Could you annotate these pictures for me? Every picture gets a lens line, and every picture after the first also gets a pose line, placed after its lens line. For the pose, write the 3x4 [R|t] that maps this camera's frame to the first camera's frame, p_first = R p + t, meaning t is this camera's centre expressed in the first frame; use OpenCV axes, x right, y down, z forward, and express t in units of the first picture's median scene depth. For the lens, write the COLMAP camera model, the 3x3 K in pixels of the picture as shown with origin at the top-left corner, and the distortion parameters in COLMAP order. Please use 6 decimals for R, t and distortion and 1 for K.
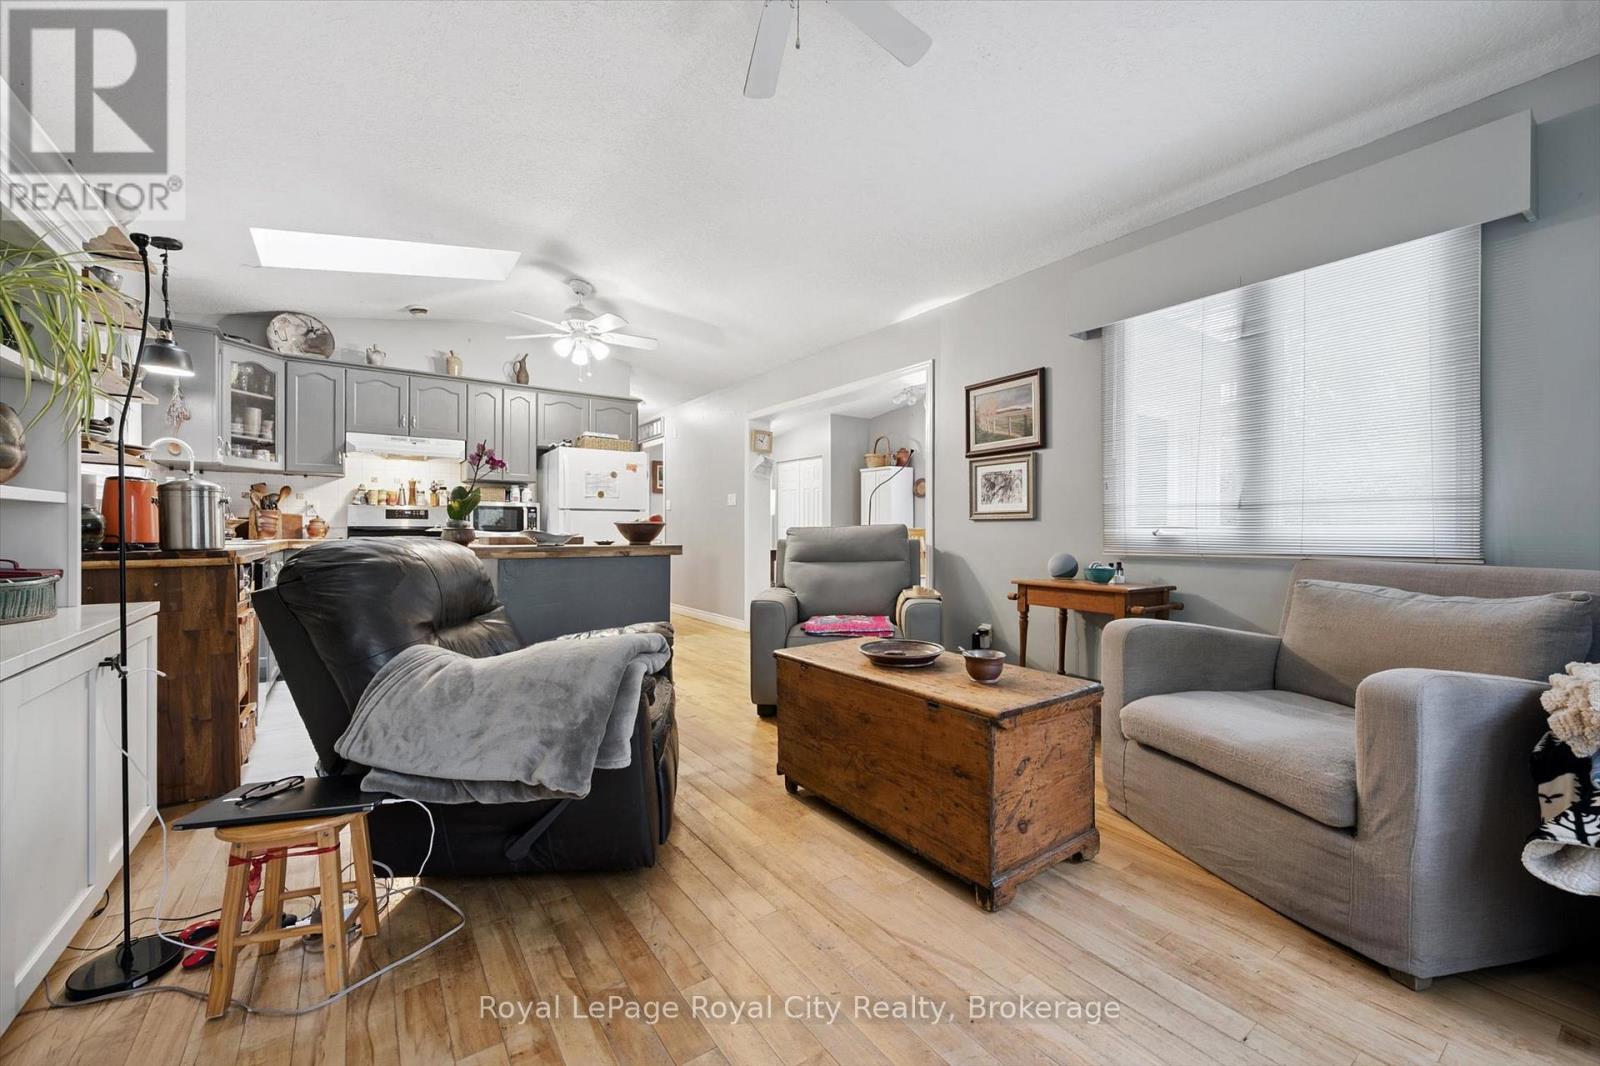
lens RADIAL K [[636.5, 0, 805.6], [0, 636.5, 529.4], [0, 0, 1]] dist [0.002614, -0.000382]
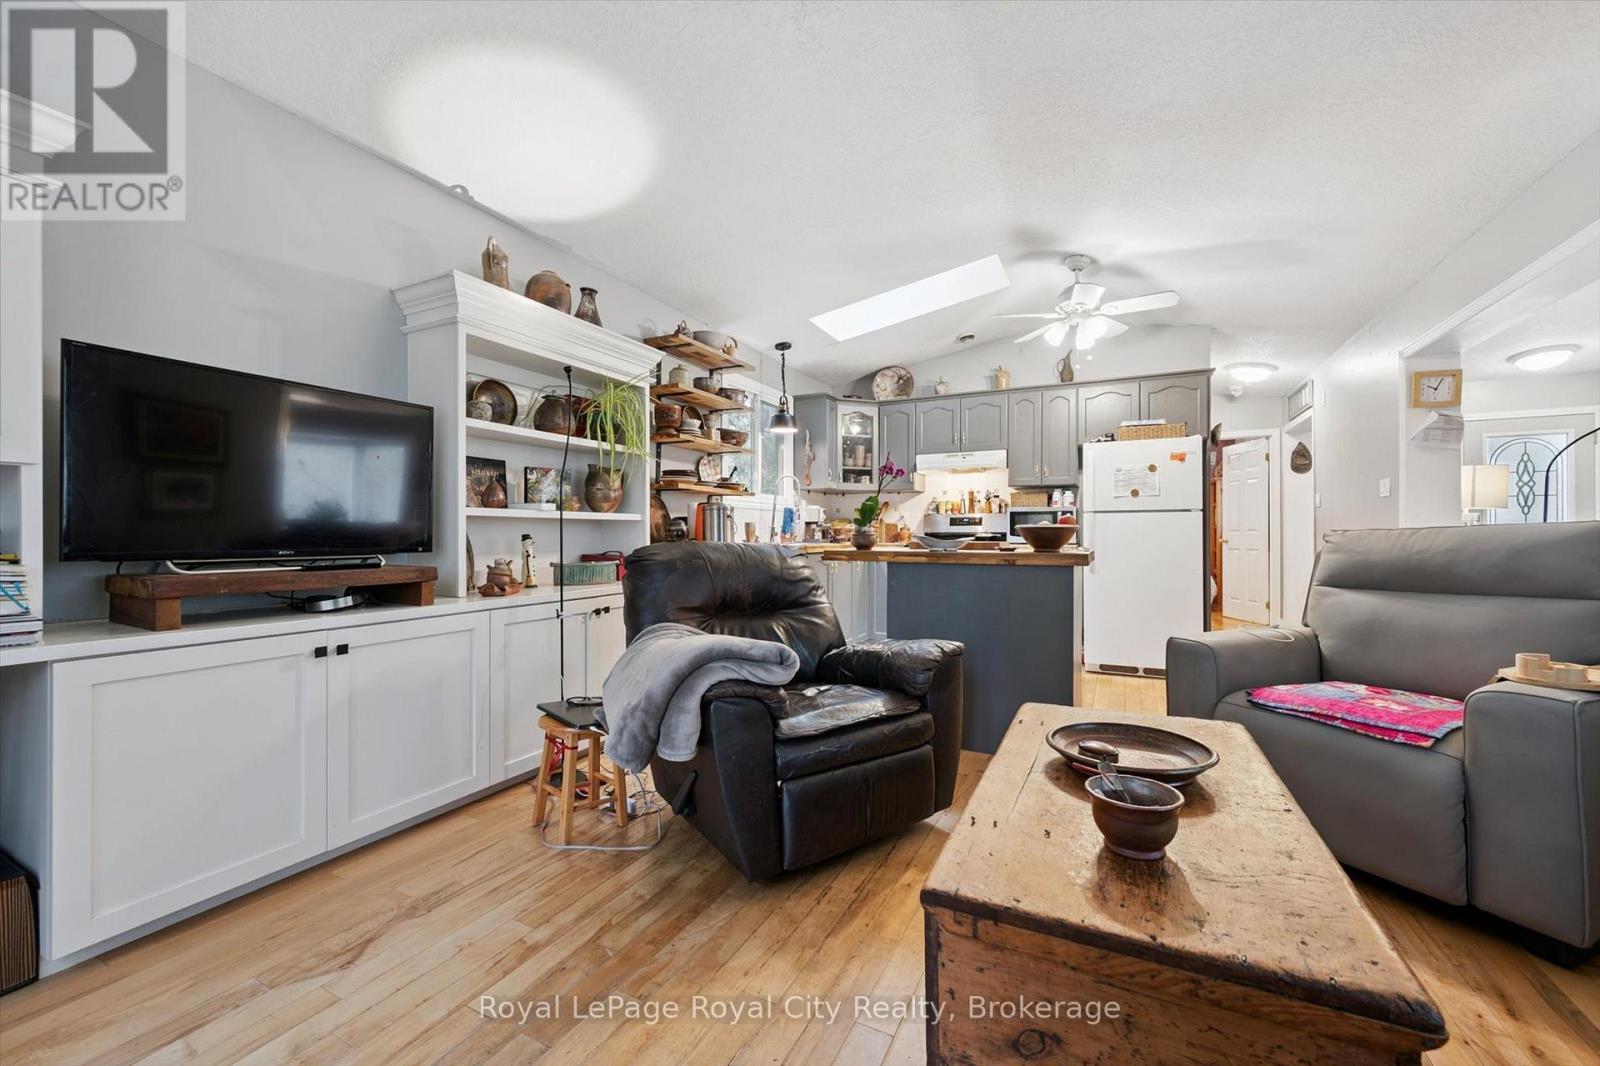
lens RADIAL K [[636.5, 0, 796.5], [0, 636.5, 533.3], [0, 0, 1]] dist [0.002614, -0.000382]
pose [[0.460239, -0.004819, -0.887782, 0.248400], [0.002142, 0.999988, -0.004318, 0.001278], [0.887792, 0.000086, 0.460244, 0.234315]]
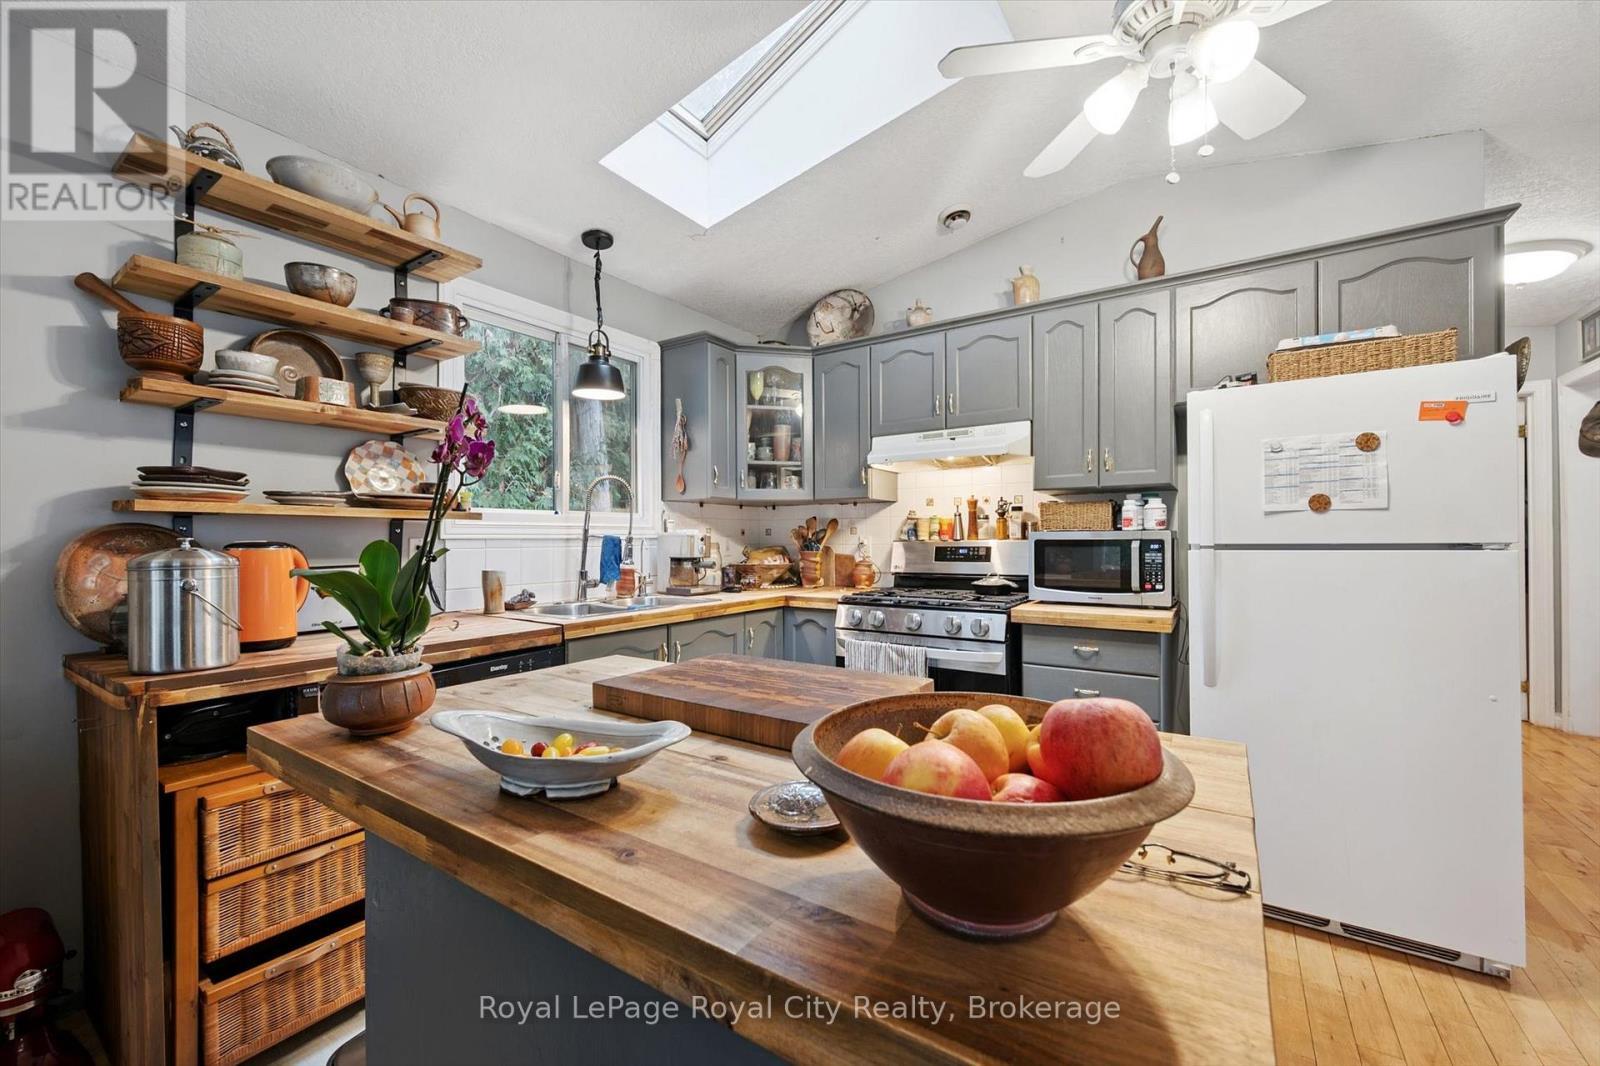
lens RADIAL K [[636.5, 0, 799.1], [0, 636.5, 537.2], [0, 0, 1]] dist [0.002614, -0.000382]
pose [[0.350749, -0.008215, -0.936433, -0.101385], [0.008315, 0.999949, -0.005657, -0.040641], [0.936432, -0.005802, 0.350800, 0.672424]]
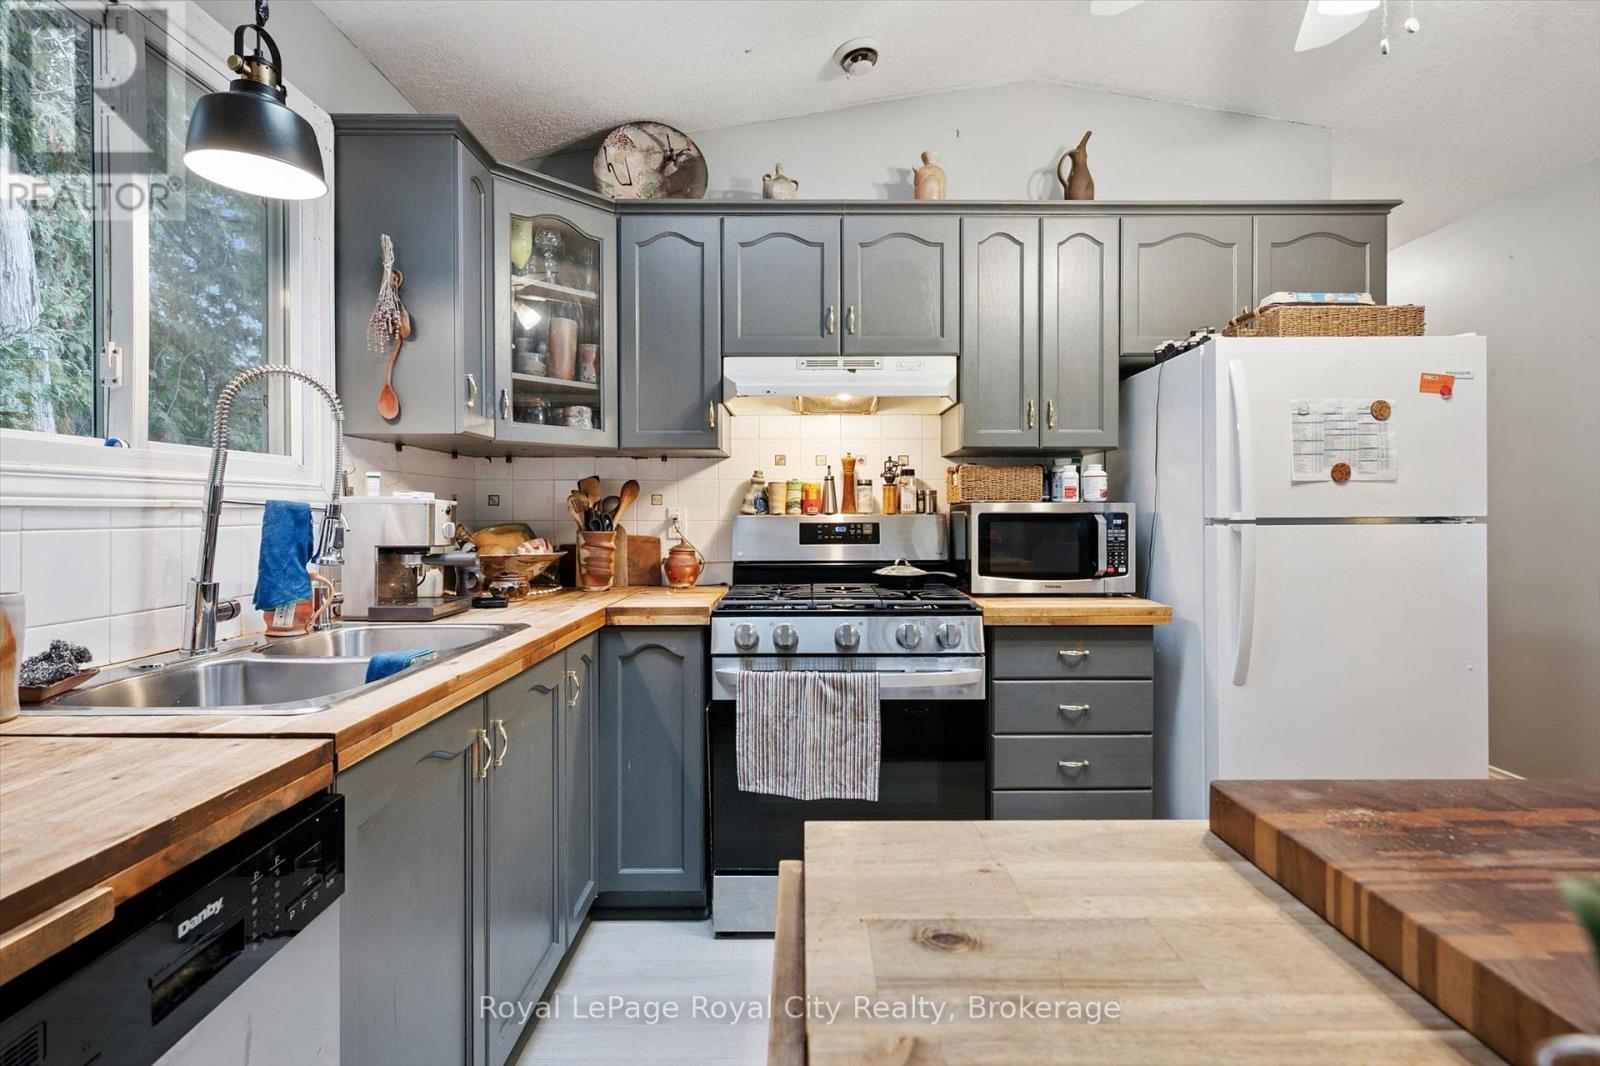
lens RADIAL K [[758.2, 0, 805.5], [0, 758.2, 518.0], [0, 0, 1]] dist [0.000328, 0.000217]
pose [[0.816137, -0.002319, -0.577854, -0.357111], [0.006586, 0.999964, 0.005288, -0.040175], [0.577821, -0.008122, 0.816123, 0.584804]]
